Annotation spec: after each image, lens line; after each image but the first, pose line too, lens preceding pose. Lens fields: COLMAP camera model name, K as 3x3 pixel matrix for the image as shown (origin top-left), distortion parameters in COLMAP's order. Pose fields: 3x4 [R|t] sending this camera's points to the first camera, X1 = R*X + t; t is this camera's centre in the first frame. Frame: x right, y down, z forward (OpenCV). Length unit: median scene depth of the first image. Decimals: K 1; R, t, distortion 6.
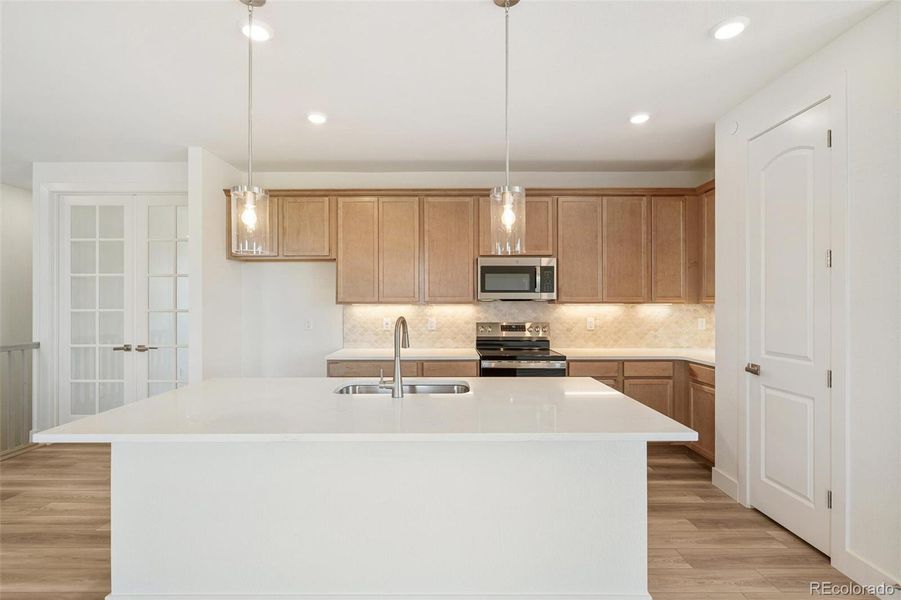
lens RADIAL K [[415.7, 0, 451.0], [0, 415.7, 304.3], [0, 0, 1]] dist [-0.003568, 0.002359]
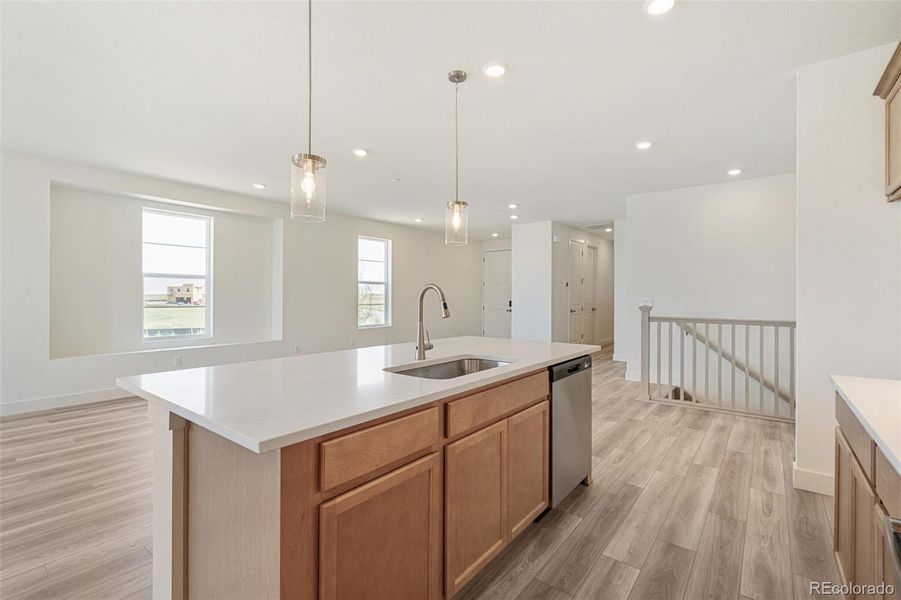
lens RADIAL K [[415.7, 0, 452.0], [0, 415.7, 292.1], [0, 0, 1]] dist [-0.003568, 0.002359]
pose [[-0.604330, -0.007595, -0.796698, 0.339235], [-0.001280, 0.999963, -0.008563, 0.030463], [0.796733, -0.004155, -0.604317, 0.871356]]
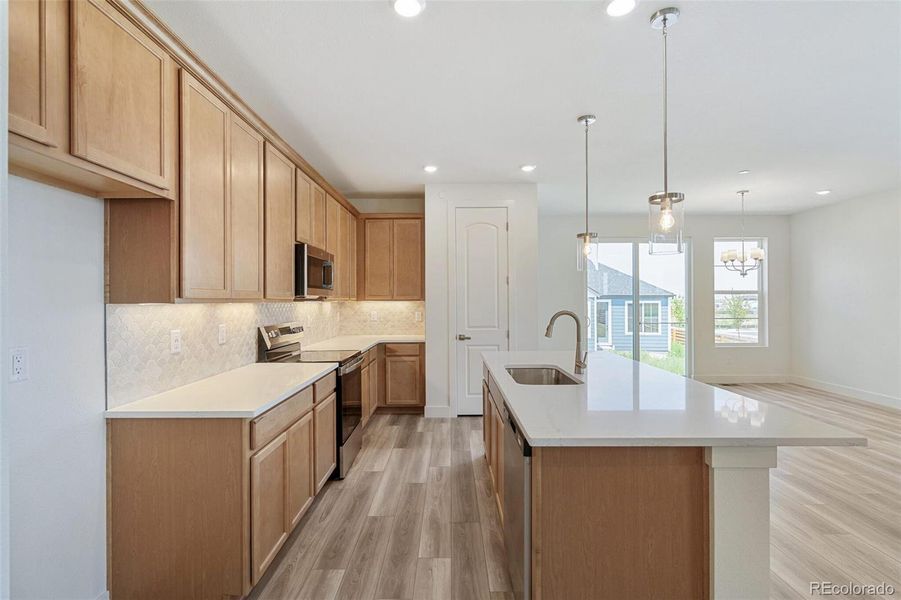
lens RADIAL K [[415.7, 0, 446.2], [0, 415.7, 298.6], [0, 0, 1]] dist [-0.003568, 0.002359]
pose [[0.003026, 0.005809, 0.999979, -0.720331], [0.003756, 0.999976, -0.005821, -0.000407], [-0.999988, 0.003774, 0.003004, 0.715799]]
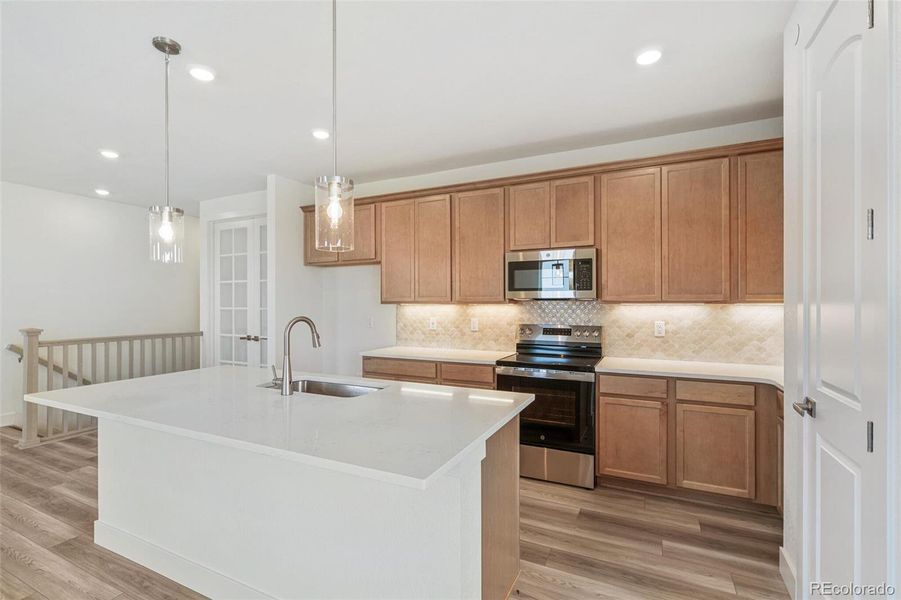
lens RADIAL K [[415.7, 0, 451.2], [0, 415.7, 302.6], [0, 0, 1]] dist [-0.003568, 0.002359]
pose [[0.898363, -0.000782, -0.439253, 0.352463], [0.000520, 1.000000, -0.000717, -0.002613], [0.439254, 0.000416, 0.898363, 0.125980]]
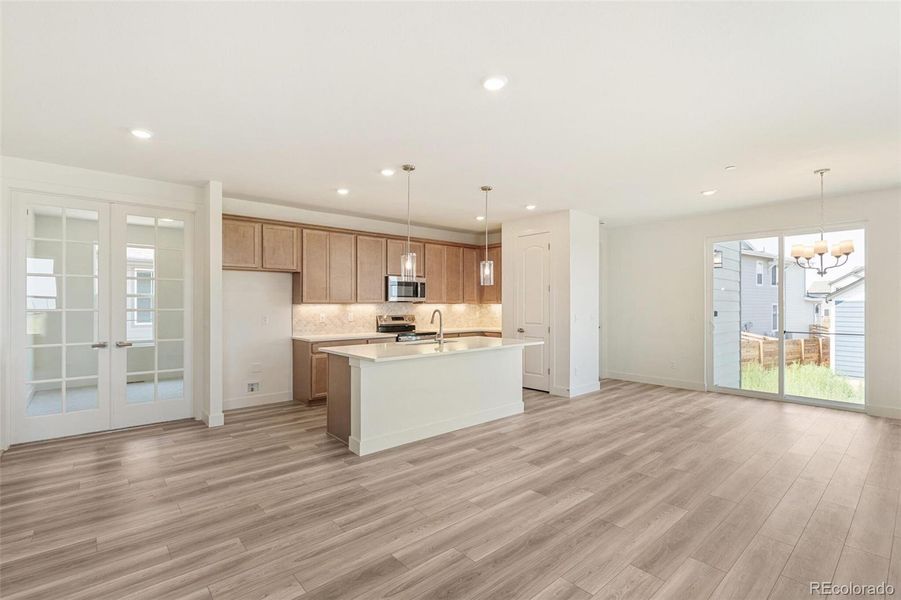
lens RADIAL K [[415.7, 0, 444.9], [0, 415.7, 303.7], [0, 0, 1]] dist [-0.003568, 0.002359]
pose [[0.758706, 0.000231, 0.651433, -0.828927], [-0.000580, 1.000000, 0.000322, -0.002302], [-0.651432, -0.000622, 0.758706, -0.394338]]
